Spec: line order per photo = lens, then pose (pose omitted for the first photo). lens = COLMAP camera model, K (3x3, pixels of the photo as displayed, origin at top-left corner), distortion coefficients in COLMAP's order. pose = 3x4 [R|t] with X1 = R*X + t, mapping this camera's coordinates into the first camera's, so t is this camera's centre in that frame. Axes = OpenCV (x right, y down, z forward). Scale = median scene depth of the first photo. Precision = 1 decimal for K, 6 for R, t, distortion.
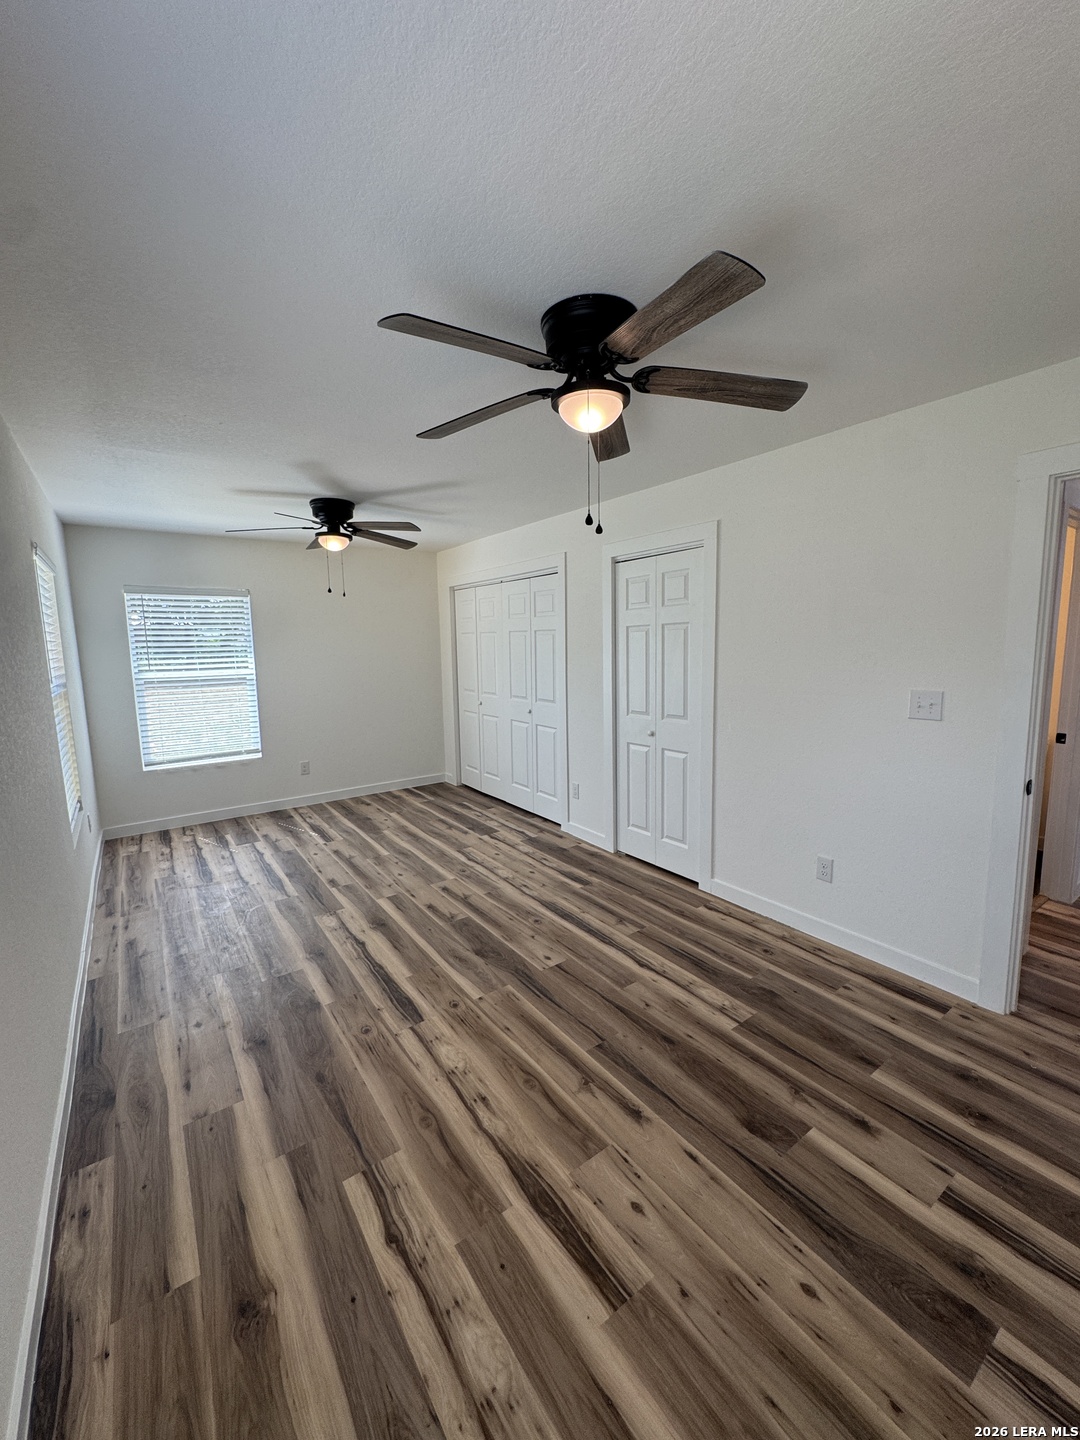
lens RADIAL K [[577.2, 0, 545.9], [0, 577.2, 722.8], [0, 0, 1]] dist [-0.006007, 0.000992]
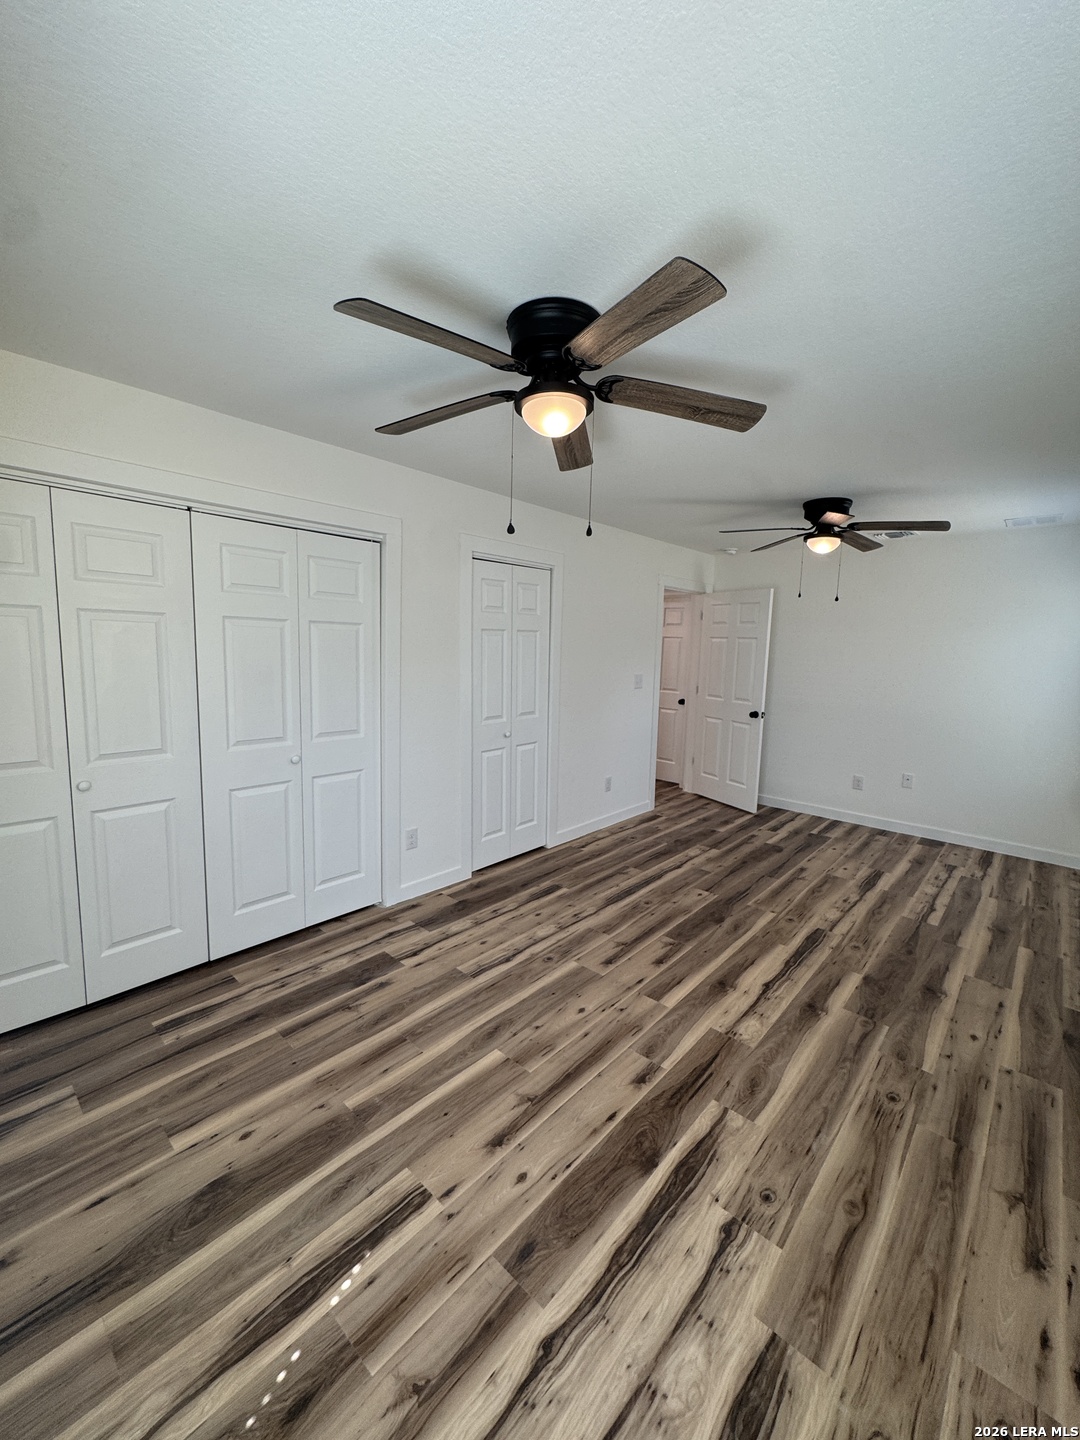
lens RADIAL K [[577.2, 0, 540.9], [0, 577.2, 715.6], [0, 0, 1]] dist [-0.006007, 0.000992]
pose [[-0.210129, -0.108426, 0.971643, -1.176852], [0.114737, 0.984229, 0.134643, -0.207733], [-0.970918, 0.139776, -0.194374, 1.604360]]
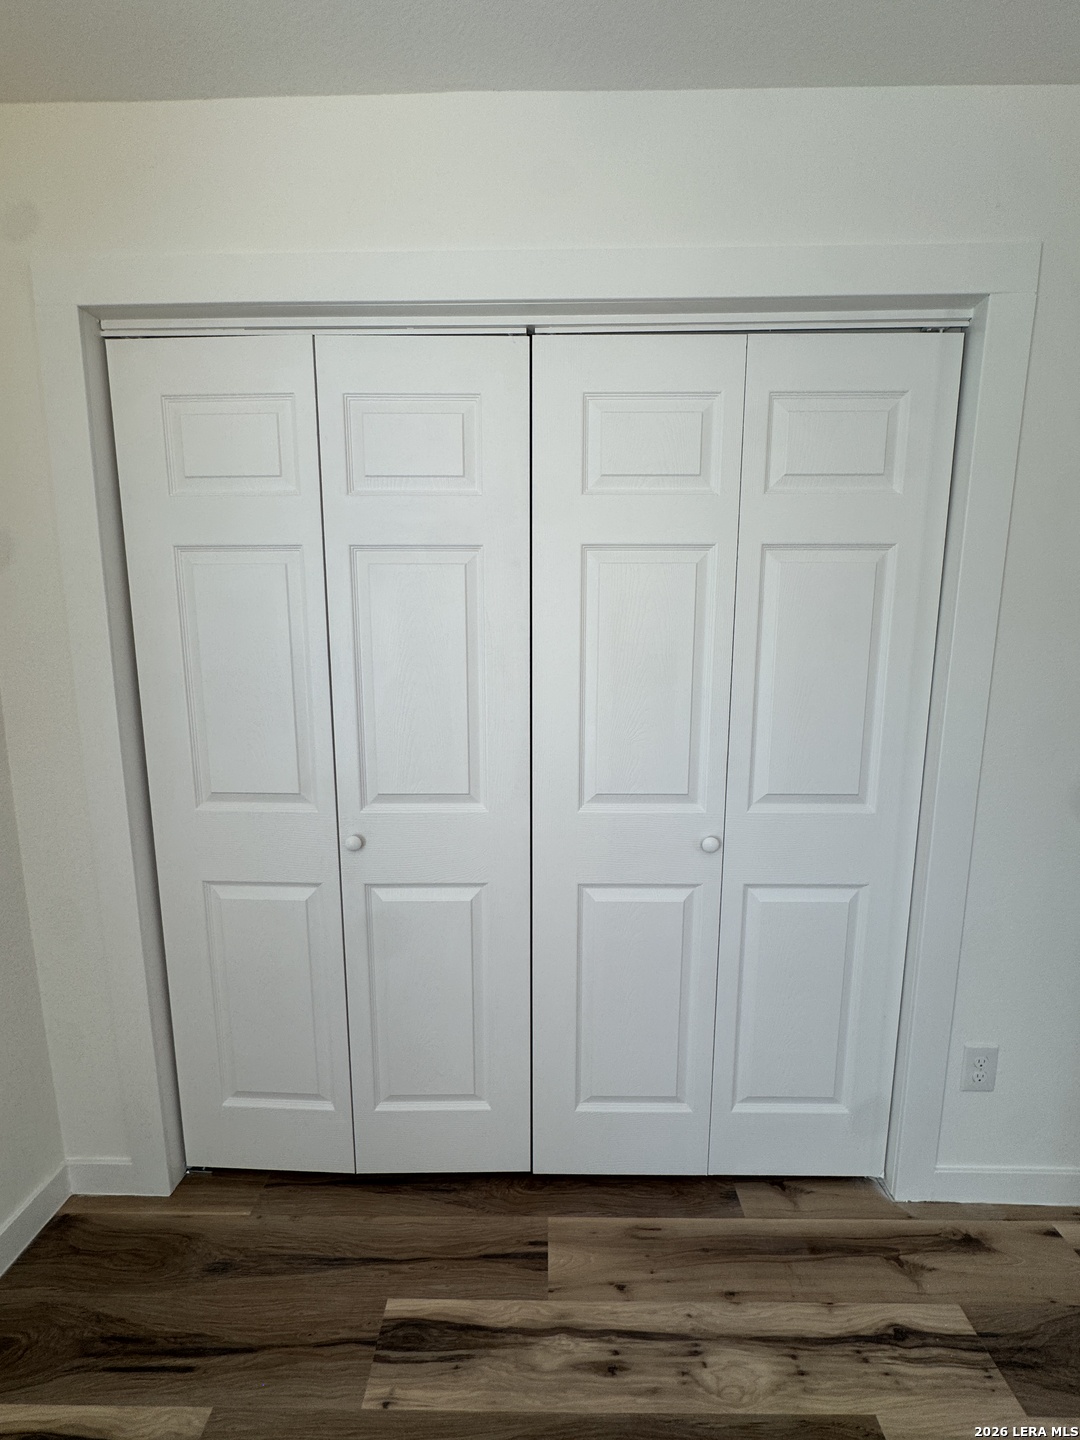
lens RADIAL K [[577.2, 0, 538.5], [0, 577.2, 718.8], [0, 0, 1]] dist [-0.006007, 0.000992]
pose [[0.593752, -0.100760, 0.798314, -0.534735], [0.107711, 0.993152, 0.045241, -0.184334], [-0.797406, 0.059125, 0.600539, 1.659086]]
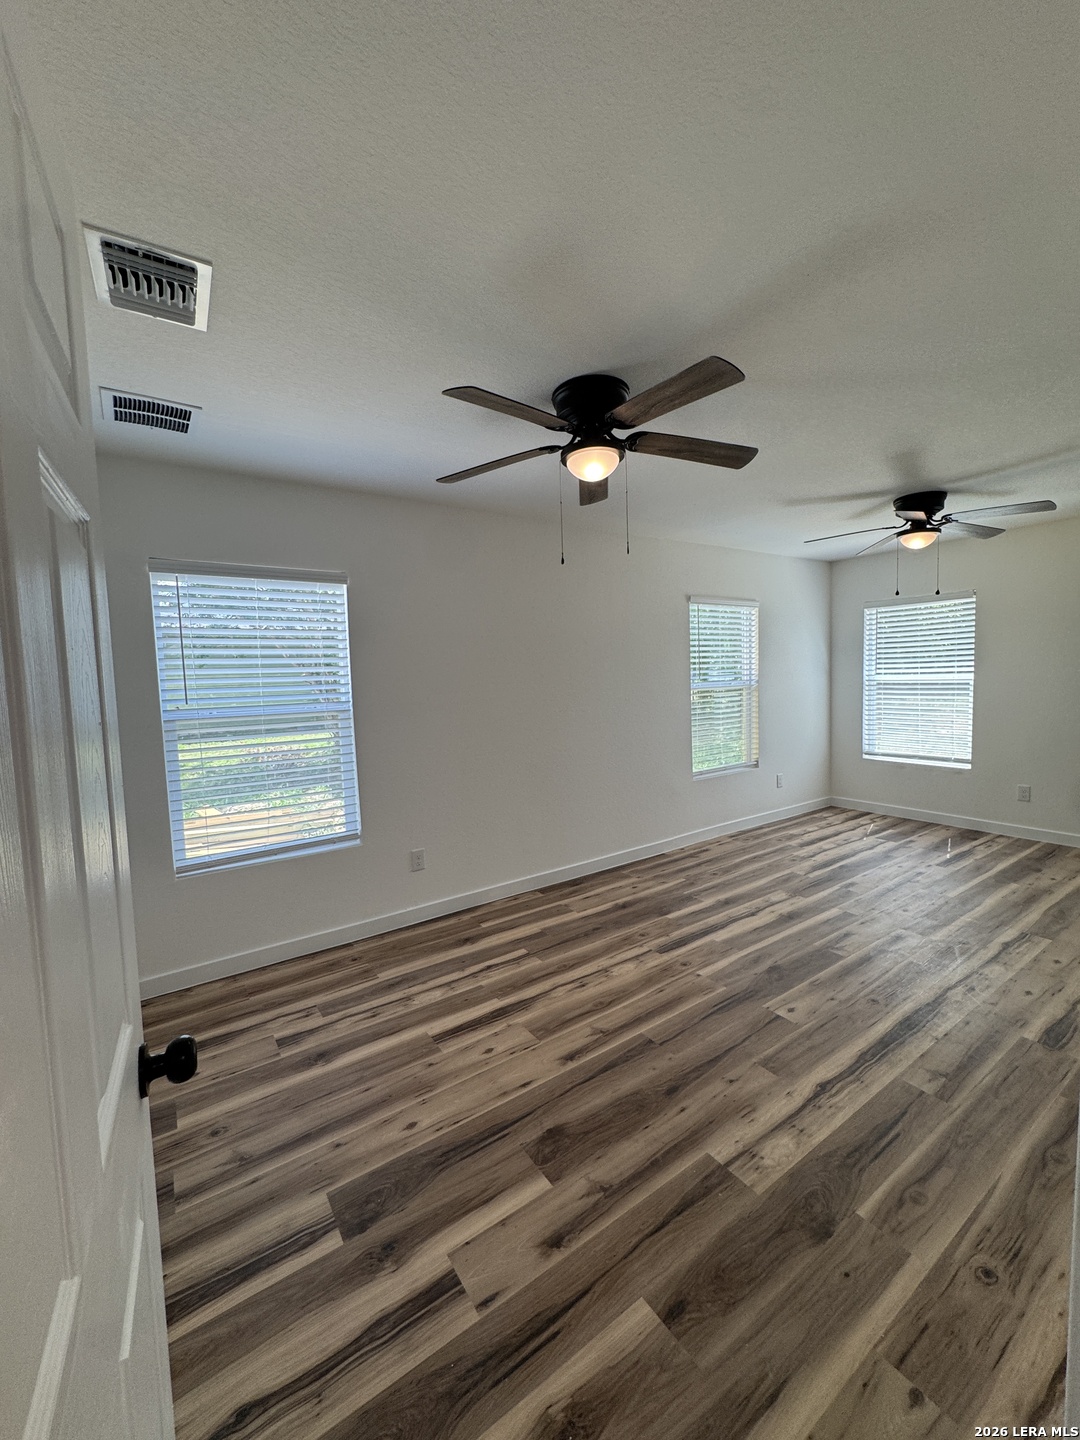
lens RADIAL K [[577.2, 0, 534.5], [0, 577.2, 724.2], [0, 0, 1]] dist [-0.006007, 0.000992]
pose [[-0.035221, 0.105309, -0.993816, 0.867235], [-0.106460, 0.988379, 0.108506, -0.073085], [0.993693, 0.109623, -0.023600, 0.615415]]
